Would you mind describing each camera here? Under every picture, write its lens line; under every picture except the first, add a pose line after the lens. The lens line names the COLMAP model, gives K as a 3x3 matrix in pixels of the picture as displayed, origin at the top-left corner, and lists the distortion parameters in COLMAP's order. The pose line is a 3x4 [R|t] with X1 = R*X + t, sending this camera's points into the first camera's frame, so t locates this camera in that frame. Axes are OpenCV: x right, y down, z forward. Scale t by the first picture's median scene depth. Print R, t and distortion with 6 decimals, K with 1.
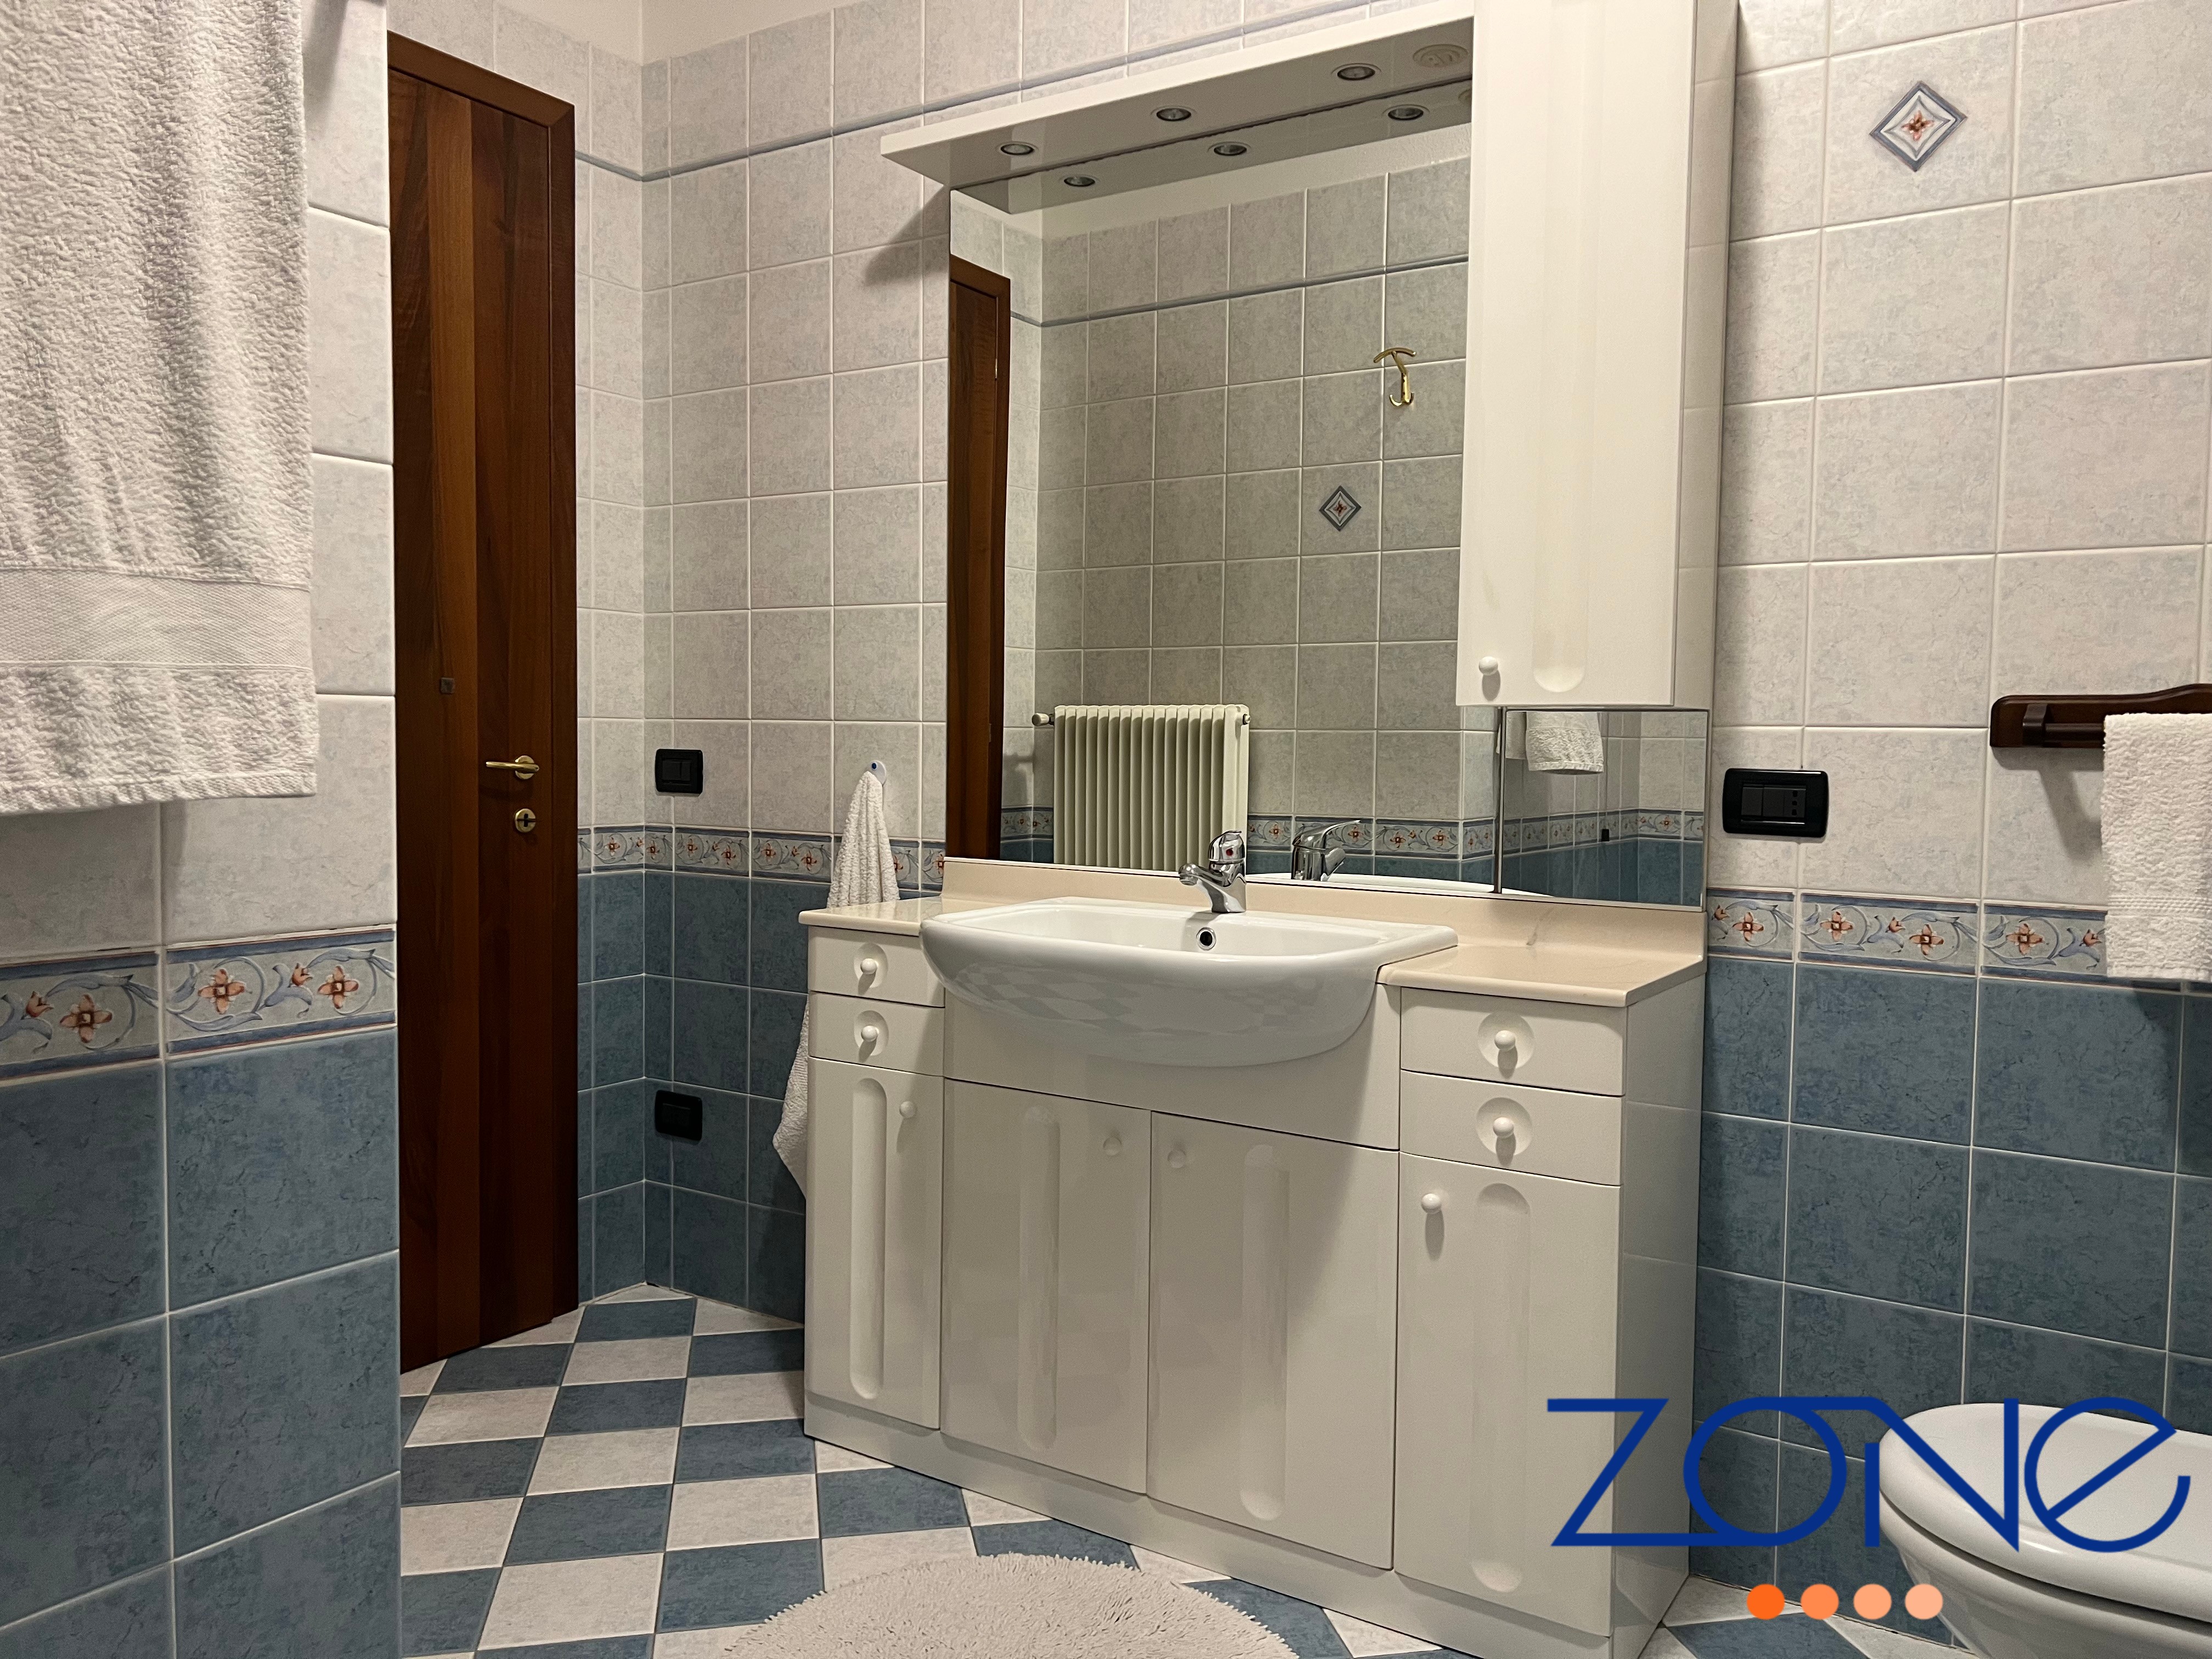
lens RADIAL K [[1661.2, 0, 1118.0], [0, 1661.2, 825.8], [0, 0, 1]] dist [0.010418, -0.006047]
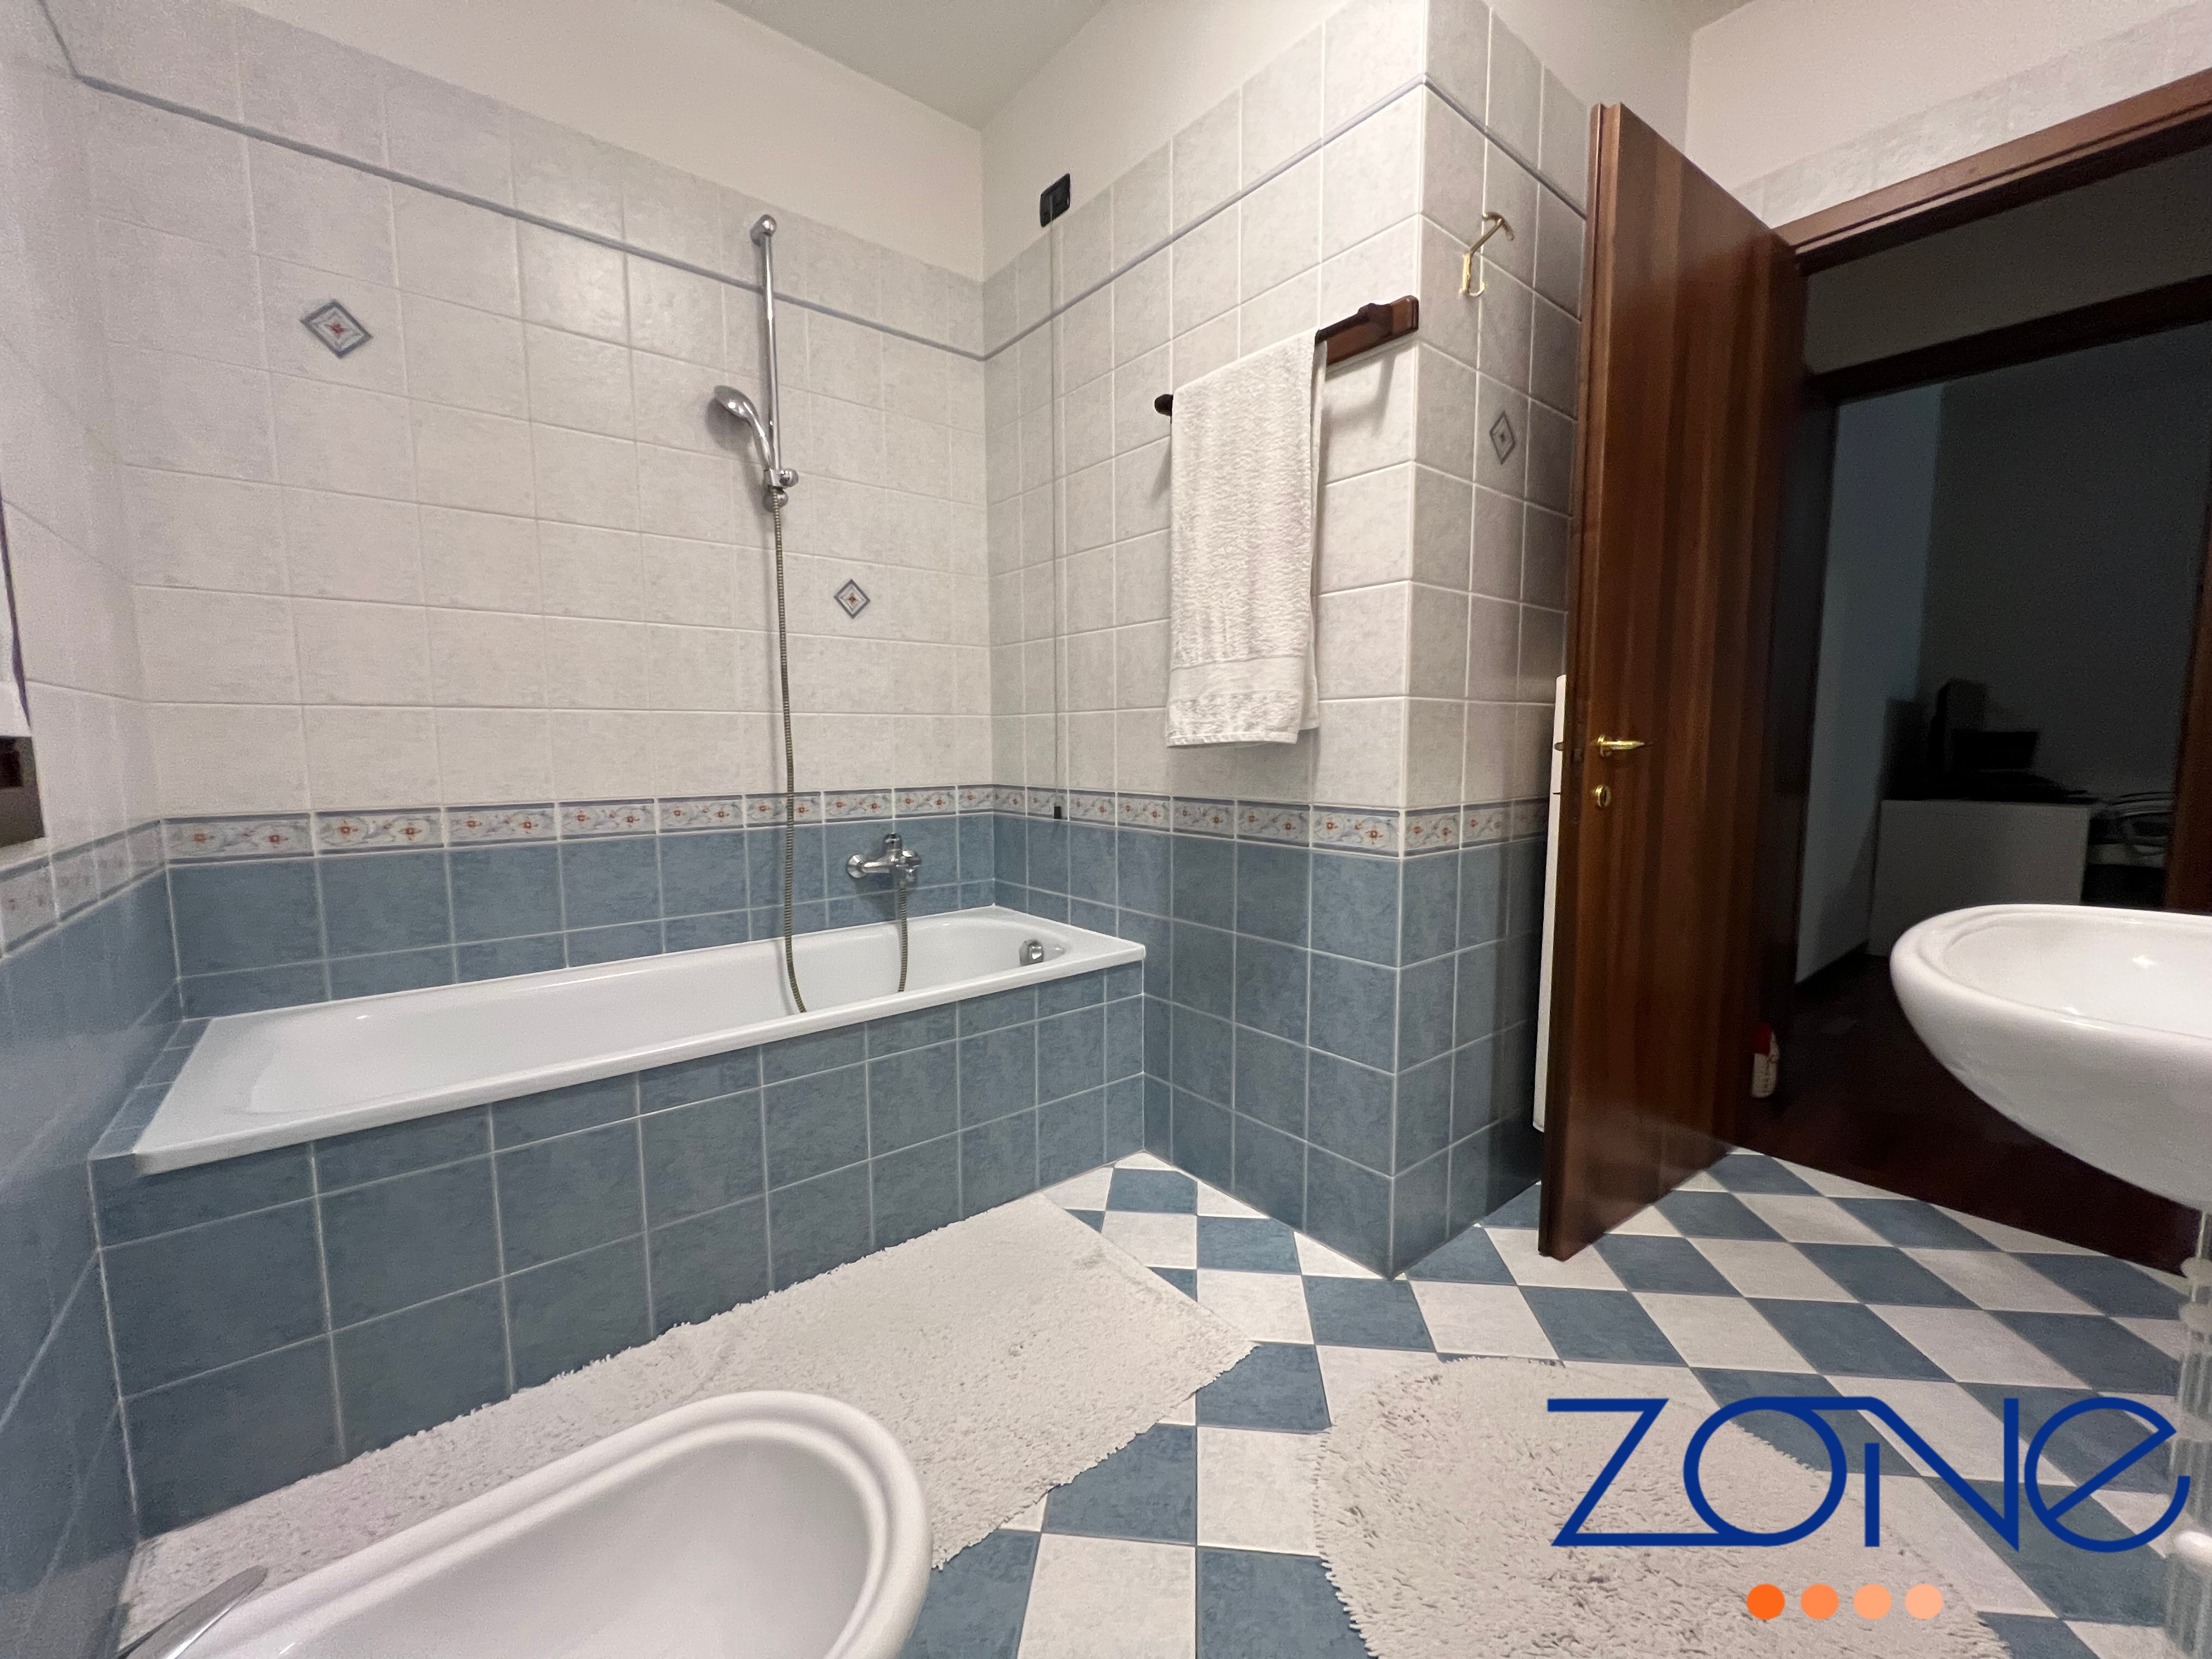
lens RADIAL K [[888.5, 0, 1106.0], [0, 888.5, 829.5], [0, 0, 1]] dist [-0.000342, -0.000018]
pose [[-0.297684, 0.086229, -0.950762, 0.789792], [-0.045533, 0.993497, 0.104361, -0.014541], [0.953578, 0.074357, -0.291822, 1.087915]]
